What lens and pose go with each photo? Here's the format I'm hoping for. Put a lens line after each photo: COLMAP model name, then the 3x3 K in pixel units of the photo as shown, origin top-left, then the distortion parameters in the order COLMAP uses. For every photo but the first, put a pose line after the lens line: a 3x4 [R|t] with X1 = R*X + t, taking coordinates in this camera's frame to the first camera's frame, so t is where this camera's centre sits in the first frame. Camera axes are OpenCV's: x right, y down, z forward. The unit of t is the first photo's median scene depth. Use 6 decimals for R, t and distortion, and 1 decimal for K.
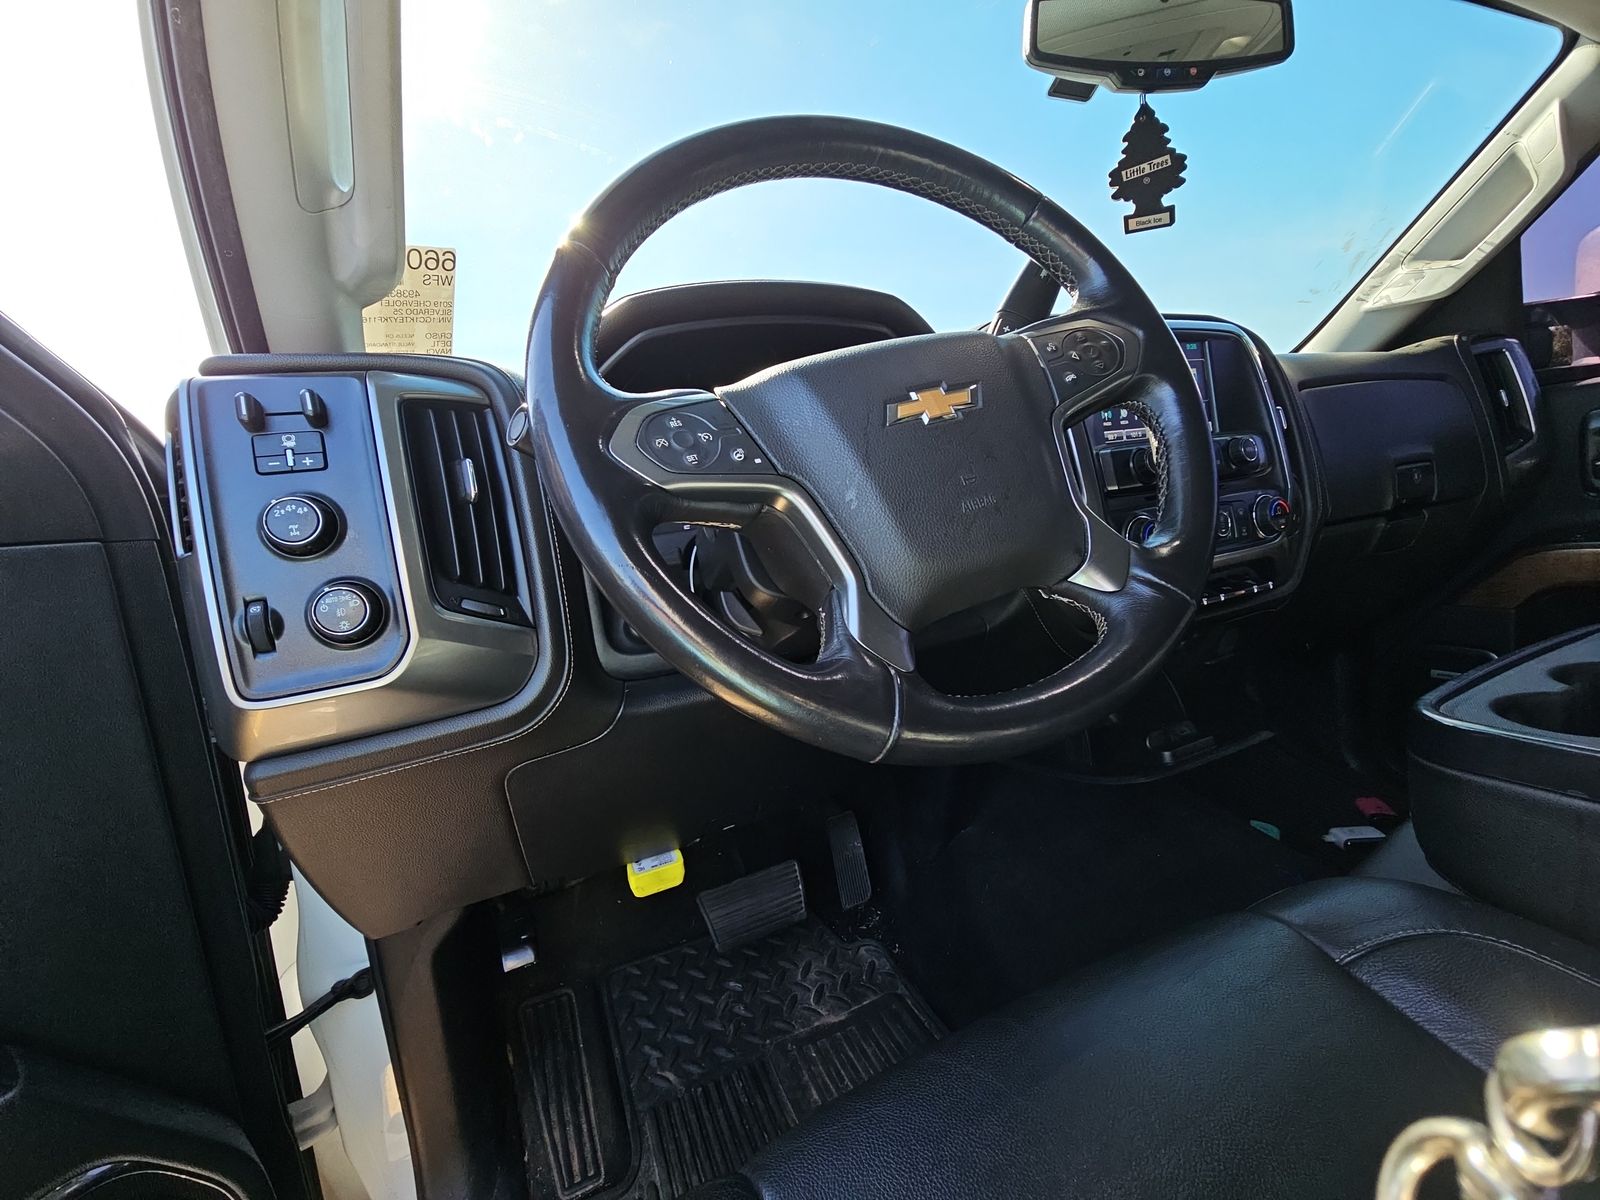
lens RADIAL K [[614.9, 0, 800.0], [0, 614.9, 600.0], [0, 0, 1]] dist [0.001336, -0.006730]
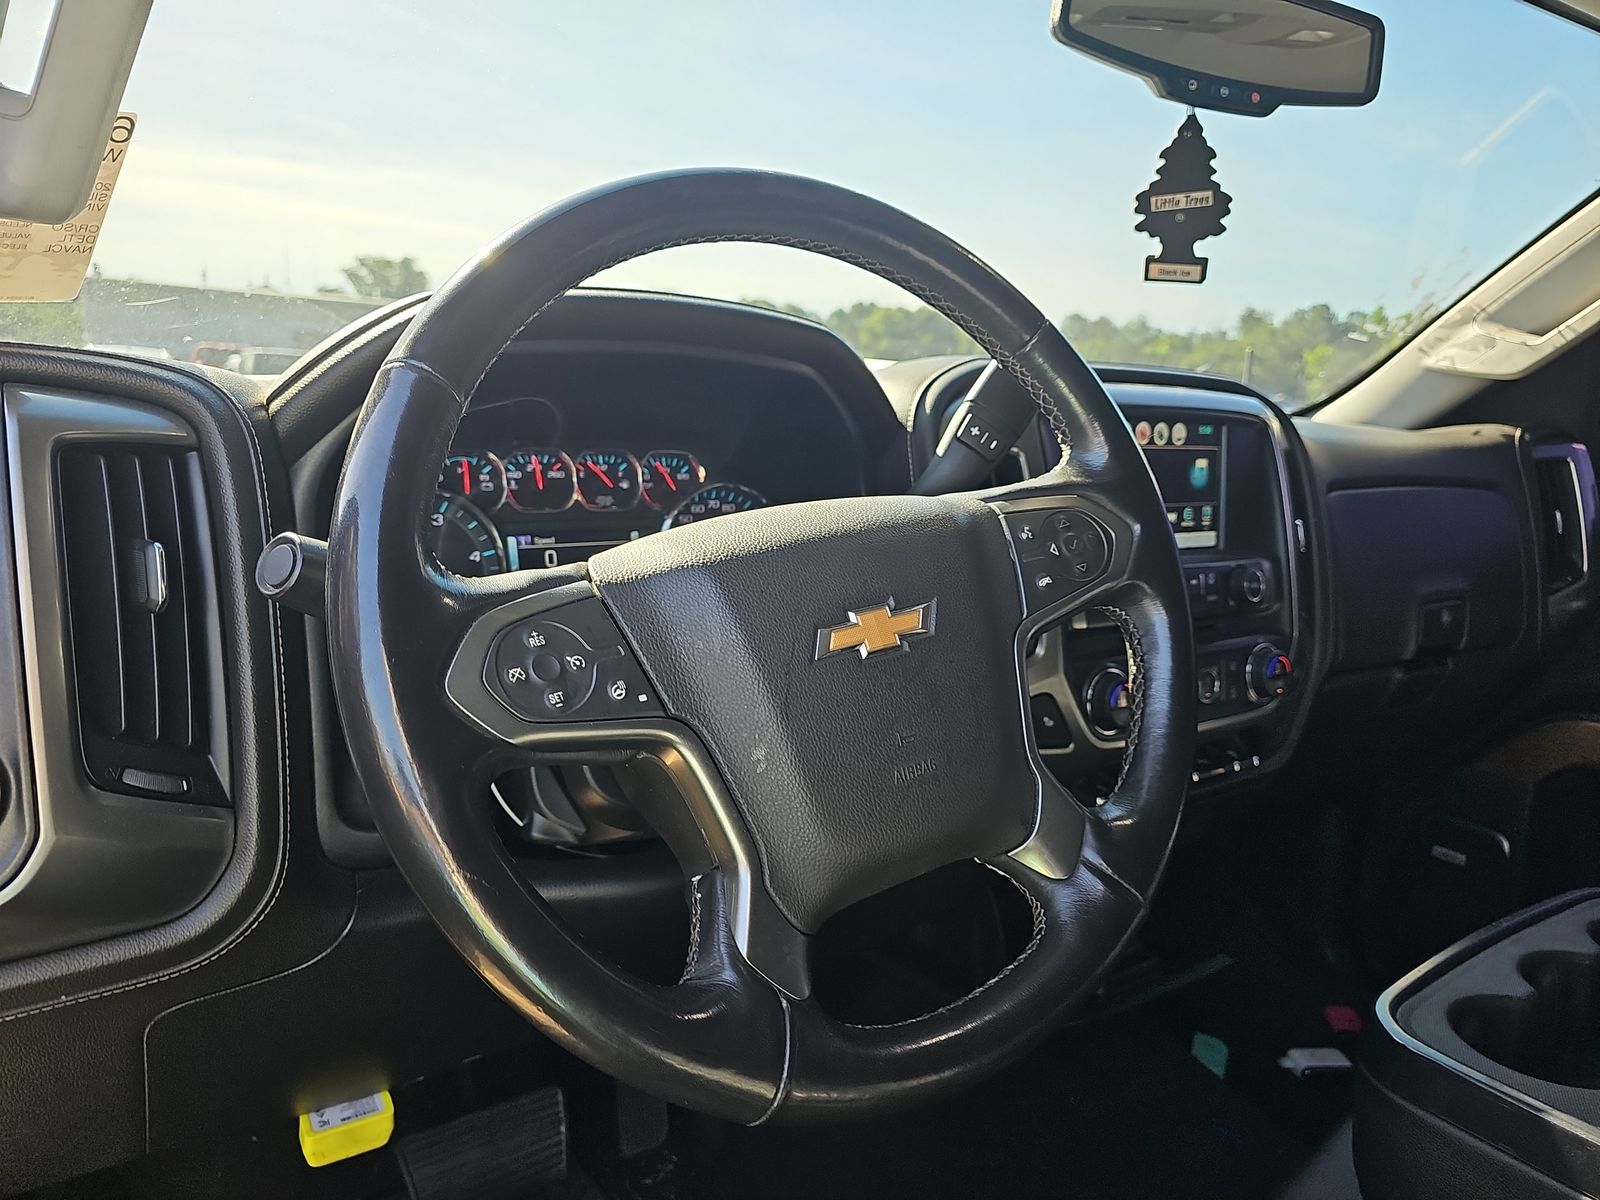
lens RADIAL K [[1007.4, 0, 800.0], [0, 1007.4, 600.0], [0, 0, 1]] dist [0.021377, -0.033707]
pose [[0.969239, 0.127059, 0.210787, -0.103741], [-0.131639, 0.991267, 0.007783, -0.252343], [-0.207957, -0.035292, 0.977501, -0.150525]]
